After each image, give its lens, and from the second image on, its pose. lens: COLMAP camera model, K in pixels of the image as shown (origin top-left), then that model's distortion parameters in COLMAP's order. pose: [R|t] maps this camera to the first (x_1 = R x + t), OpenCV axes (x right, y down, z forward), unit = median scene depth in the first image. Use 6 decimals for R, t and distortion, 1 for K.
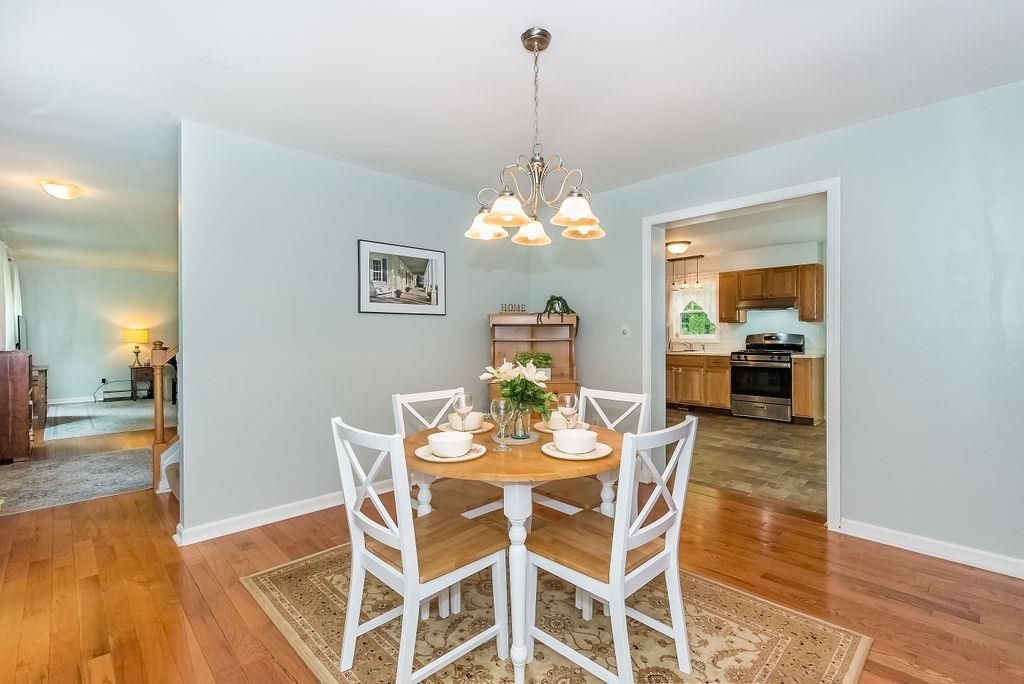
lens RADIAL K [[477.5, 0, 502.7], [0, 477.5, 336.2], [0, 0, 1]] dist [0.013390, 0.000085]
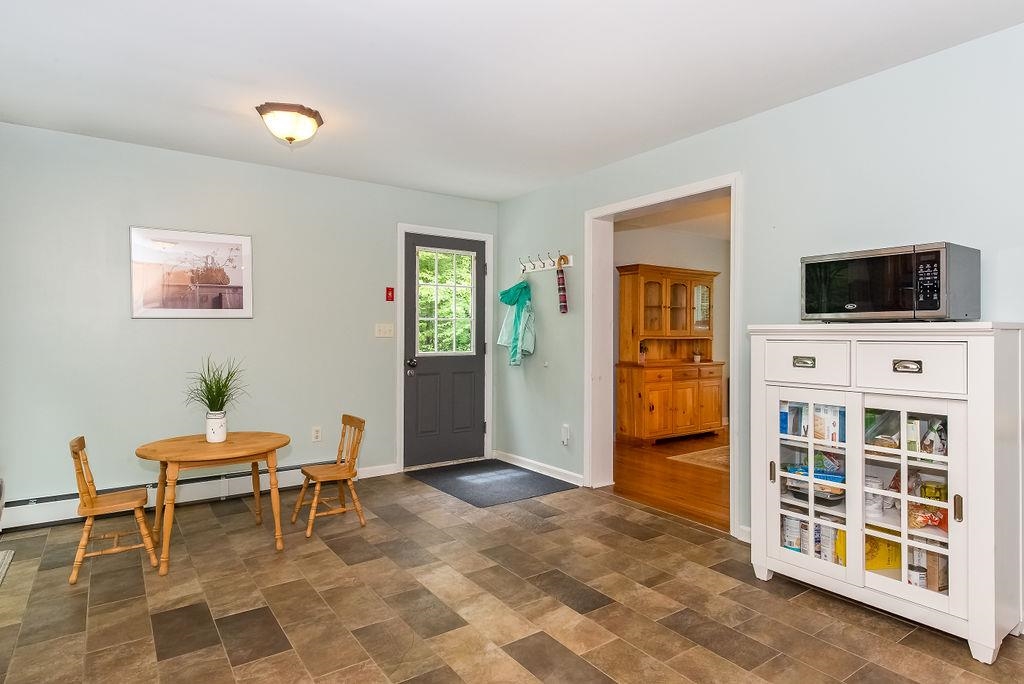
lens RADIAL K [[565.5, 0, 514.0], [0, 565.5, 336.2], [0, 0, 1]] dist [-0.000260, -0.001310]
pose [[-0.991421, -0.000673, 0.130708, 0.324108], [-0.000022, 0.999988, 0.004985, -0.002797], [-0.130710, 0.004939, -0.991408, 1.110423]]
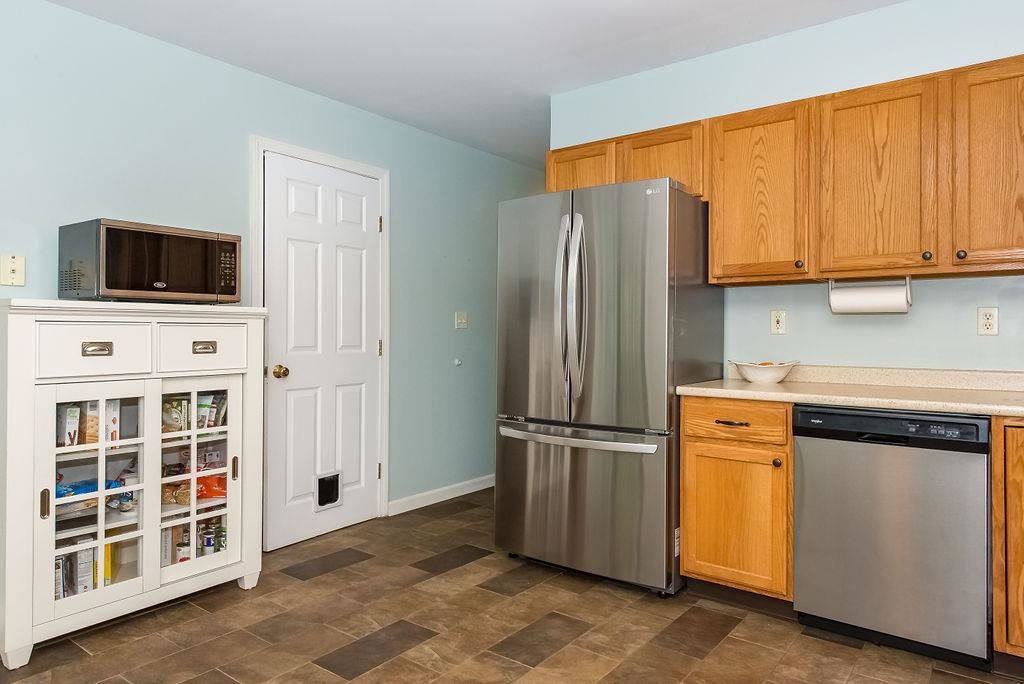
lens RADIAL K [[656.2, 0, 512.4], [0, 656.2, 331.0], [0, 0, 1]] dist [0.005088, 0.000931]
pose [[0.172025, 0.003166, -0.985087, 0.561319], [-0.006842, 0.999975, 0.002019, 0.004364], [0.985069, 0.006393, 0.172042, 0.872765]]
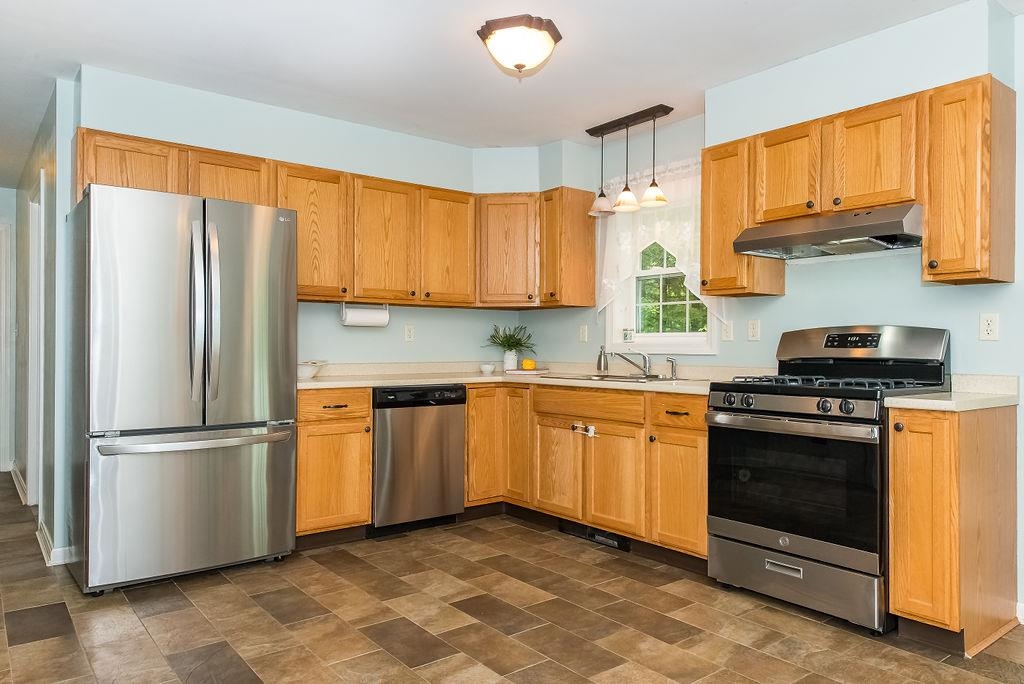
lens RADIAL K [[696.1, 0, 513.8], [0, 696.1, 343.9], [0, 0, 1]] dist [0.015003, -0.001511]
pose [[0.996862, 0.007565, -0.078797, 0.385592], [-0.008009, 0.999954, -0.005321, 0.011055], [0.078753, 0.005935, 0.996876, 0.531071]]
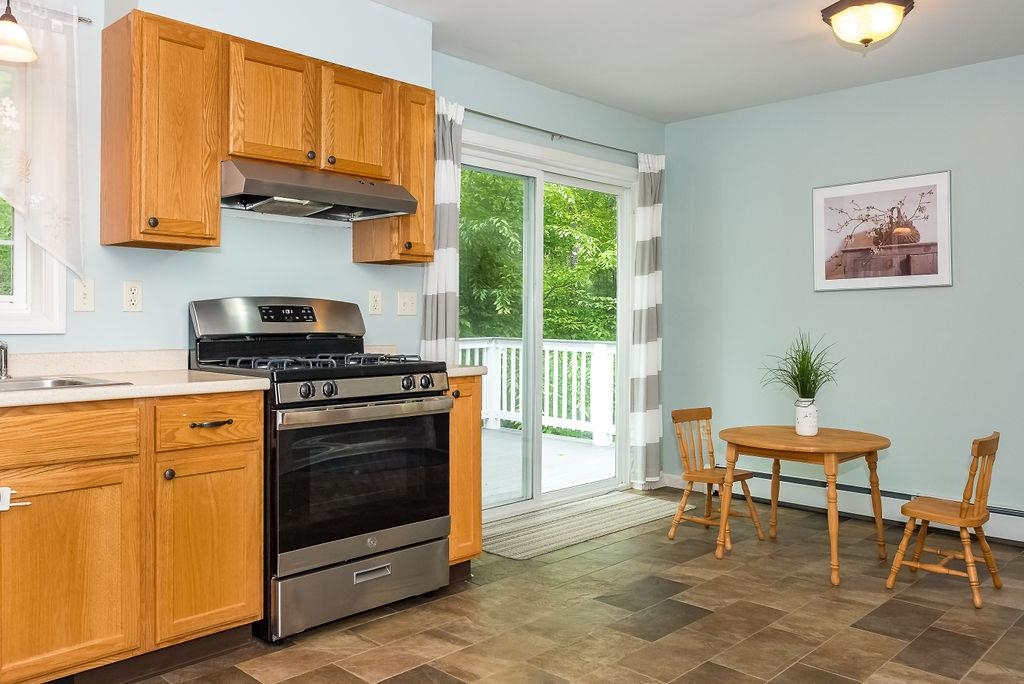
lens RADIAL K [[810.9, 0, 523.2], [0, 810.9, 322.2], [0, 0, 1]] dist [0.004966, 0.001204]
pose [[-0.057548, -0.000336, 0.998343, 0.081414], [-0.001924, 0.999998, 0.000226, 0.009165], [-0.998341, -0.001908, -0.057548, 0.908572]]
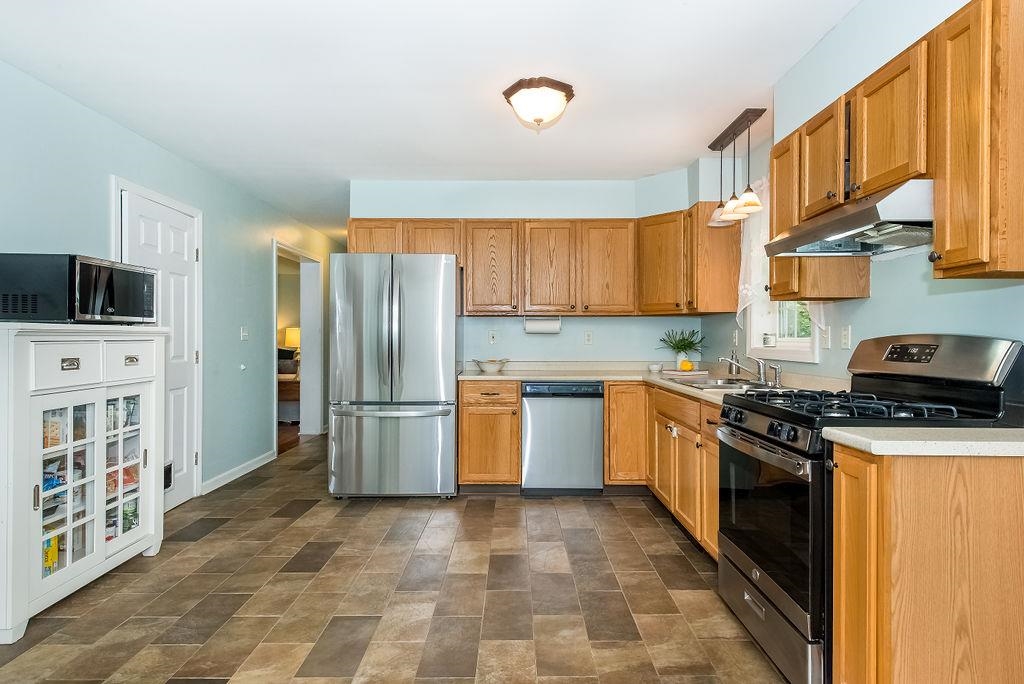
lens RADIAL K [[549.1, 0, 516.4], [0, 549.1, 337.7], [0, 0, 1]] dist [0.004238, -0.000560]
pose [[0.737168, 0.005836, -0.675684, 0.621324], [-0.006805, 0.999976, 0.001213, -0.002791], [0.675675, 0.003704, 0.737190, 0.652427]]
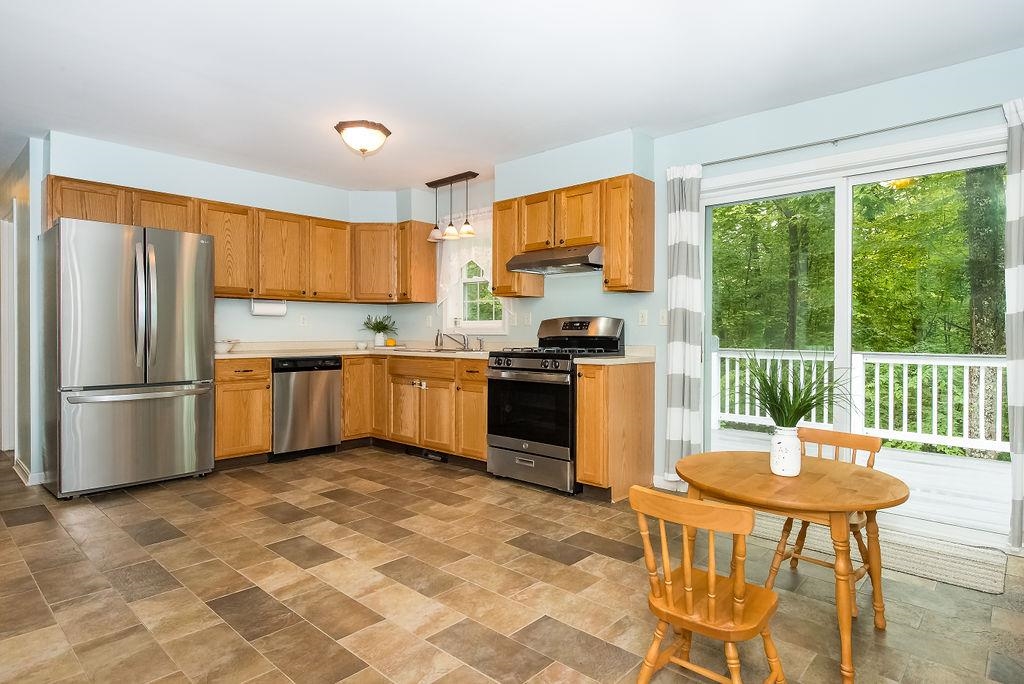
lens RADIAL K [[565.5, 0, 514.0], [0, 565.5, 336.2], [0, 0, 1]] dist [-0.000260, -0.001310]
pose [[0.996667, 0.006126, 0.081352, 0.457099], [-0.006588, 0.999964, 0.005410, 0.013346], [-0.081316, -0.005928, 0.996671, 0.399613]]
